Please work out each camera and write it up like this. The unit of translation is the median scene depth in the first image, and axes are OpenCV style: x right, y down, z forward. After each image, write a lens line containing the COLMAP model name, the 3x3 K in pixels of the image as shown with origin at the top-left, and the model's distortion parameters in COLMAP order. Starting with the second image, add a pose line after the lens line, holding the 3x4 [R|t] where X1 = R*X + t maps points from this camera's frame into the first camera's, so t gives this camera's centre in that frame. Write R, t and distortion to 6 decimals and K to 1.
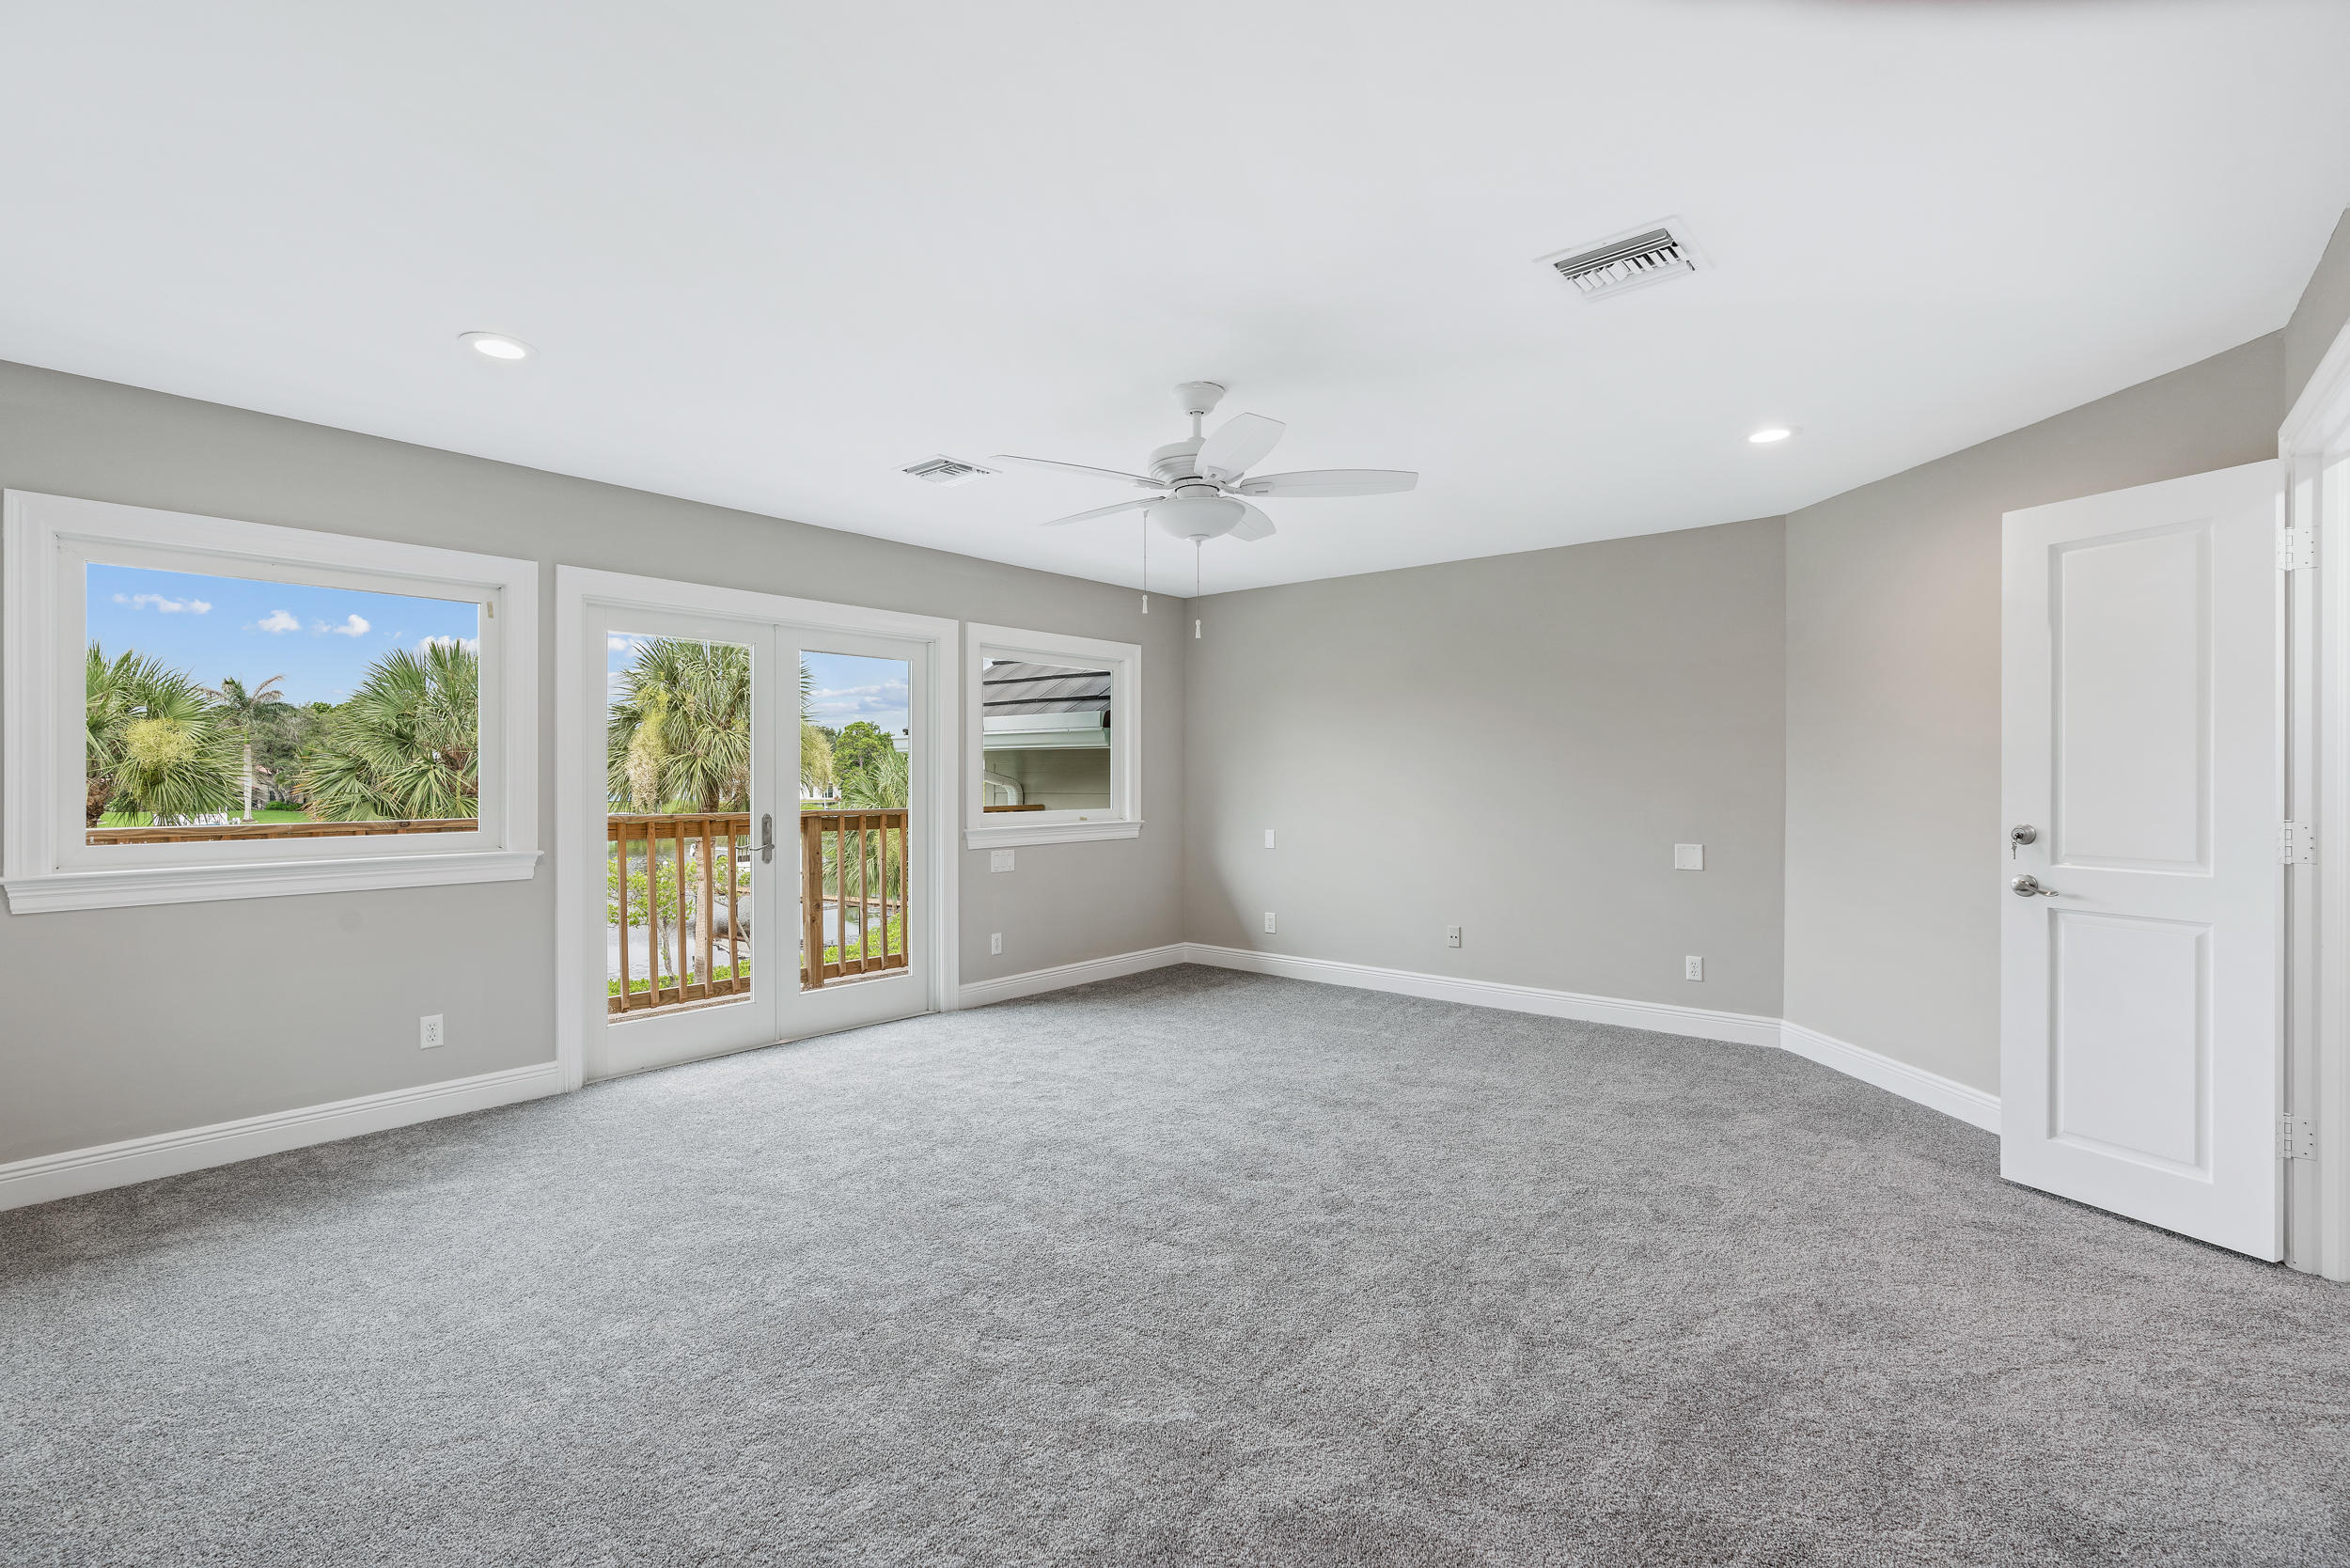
lens RADIAL K [[1049.5, 0, 1168.2], [0, 1049.5, 774.8], [0, 0, 1]] dist [-0.002242, -0.000022]
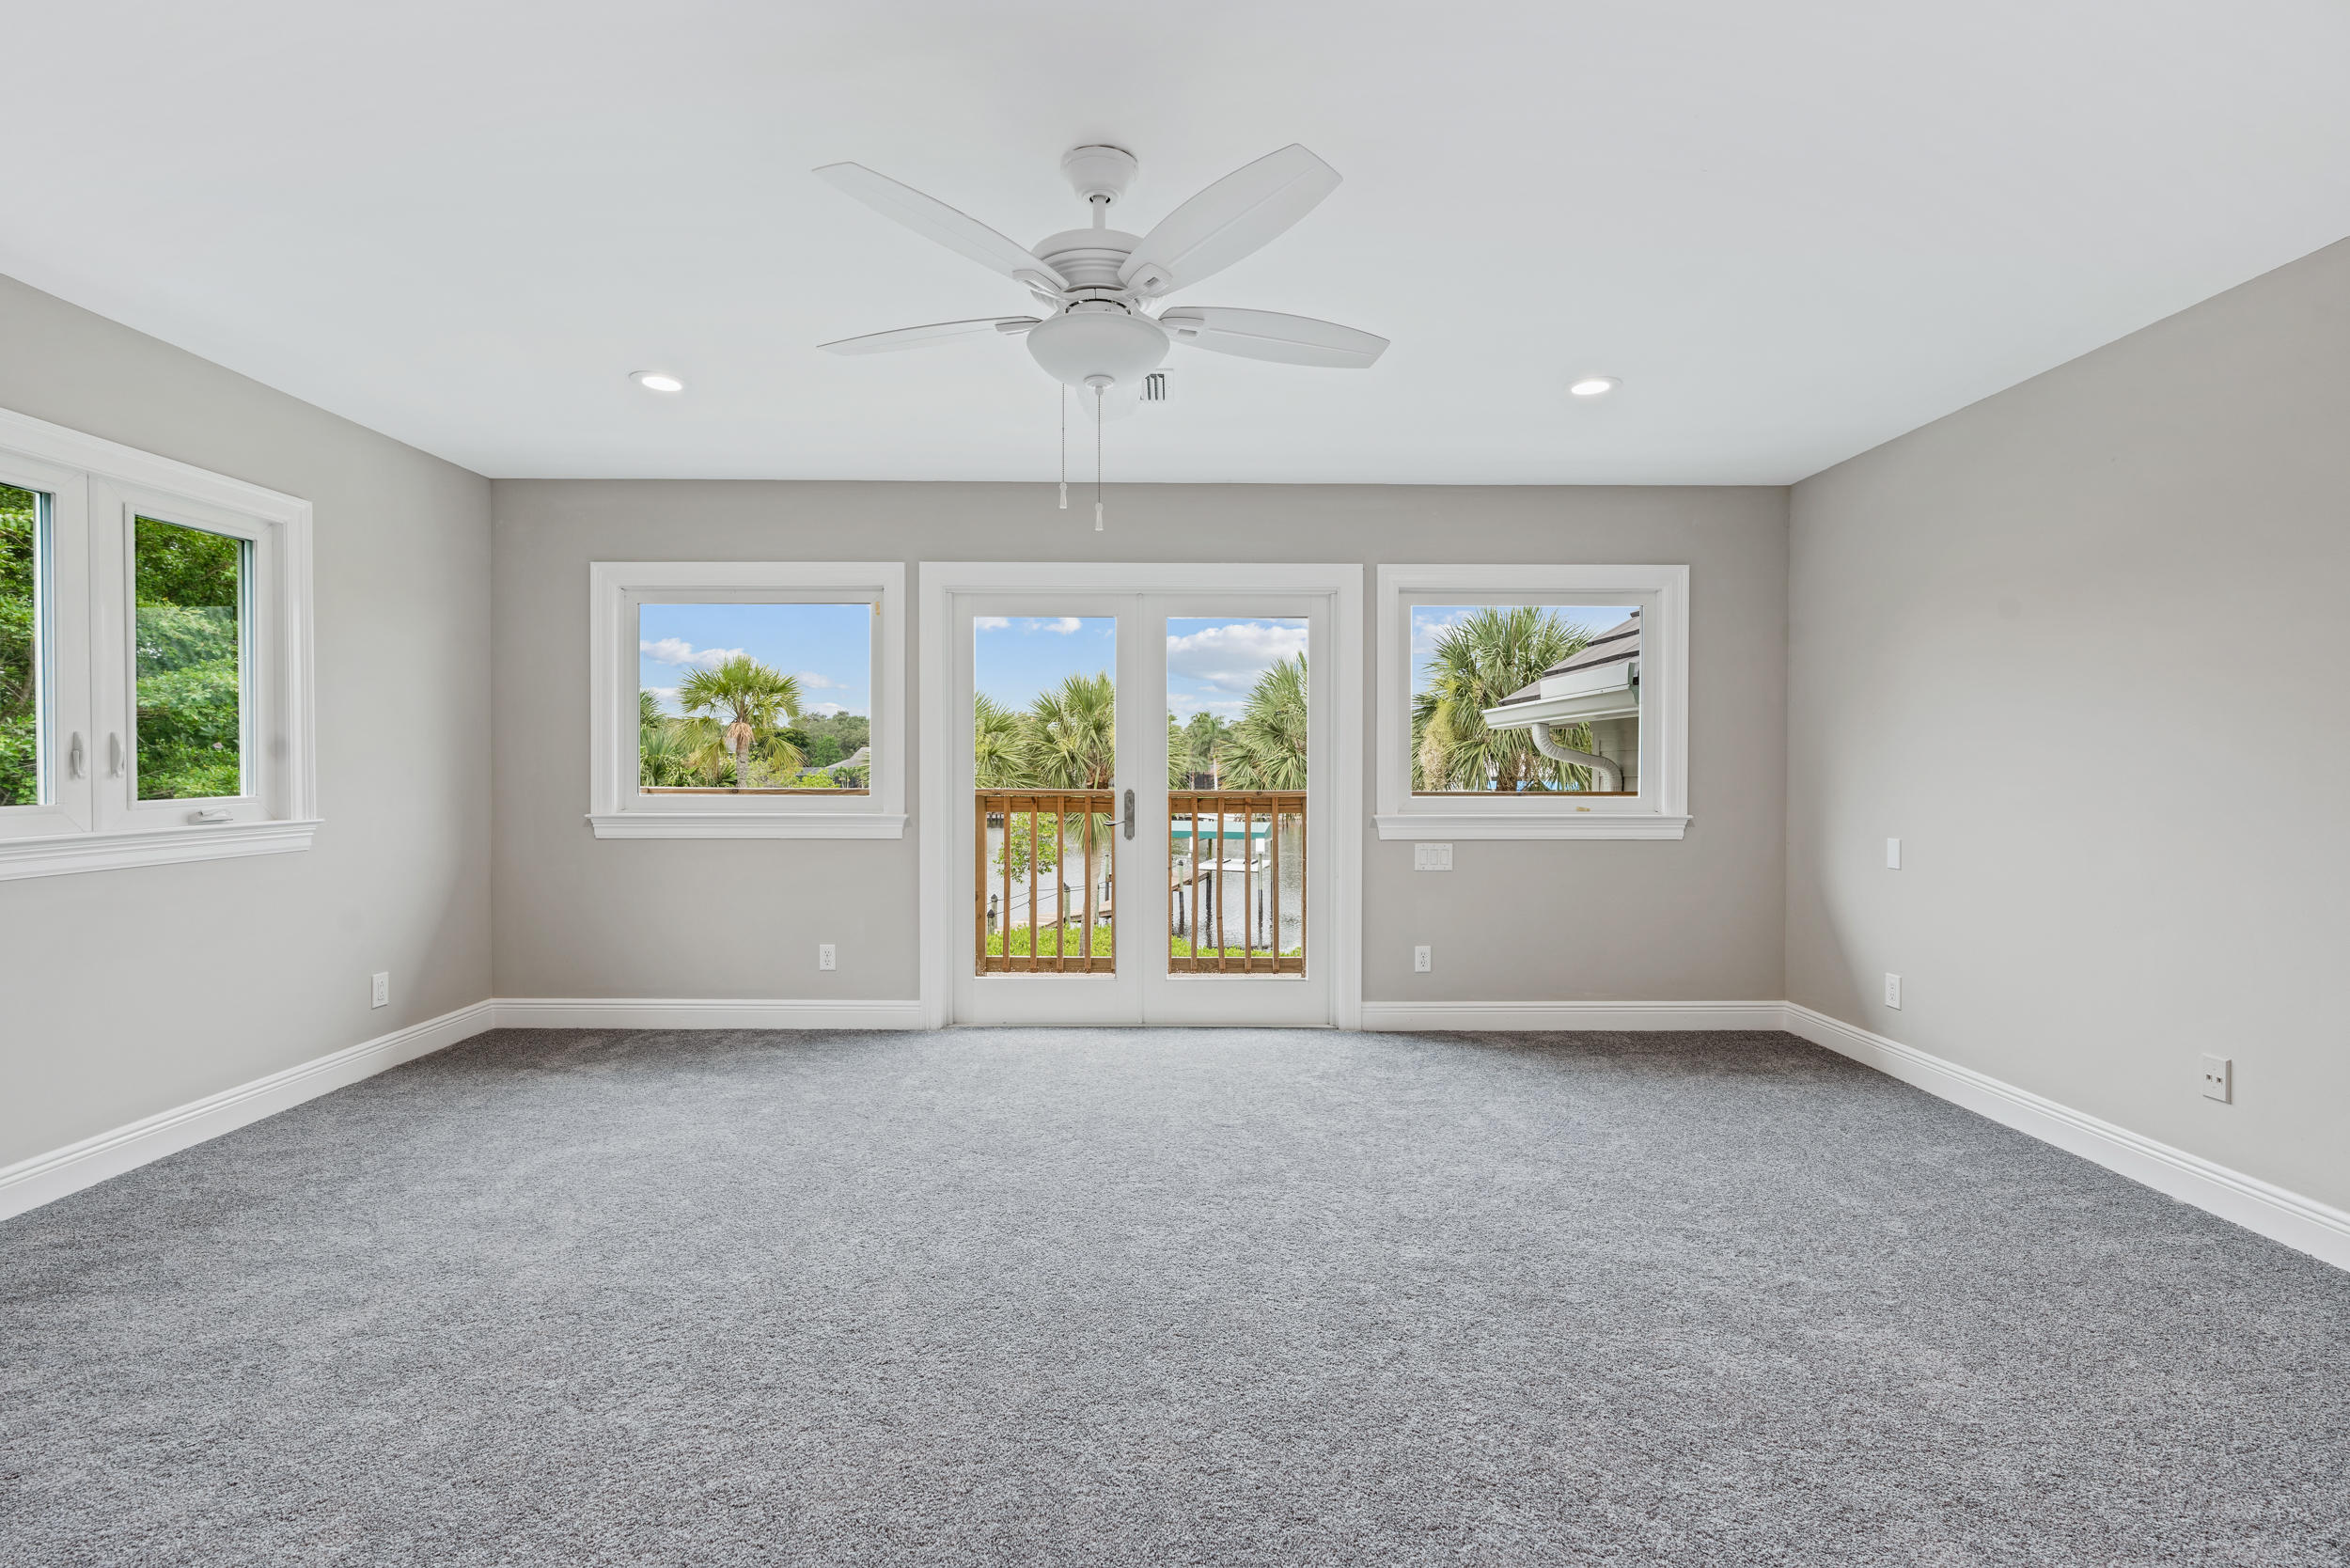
lens RADIAL K [[1049.5, 0, 1168.2], [0, 1049.5, 774.8], [0, 0, 1]] dist [-0.002242, -0.000022]
pose [[0.658317, 0.009119, -0.752685, 0.317481], [-0.002537, 0.999948, 0.009895, 0.011826], [0.752736, -0.004604, 0.658306, 0.323108]]
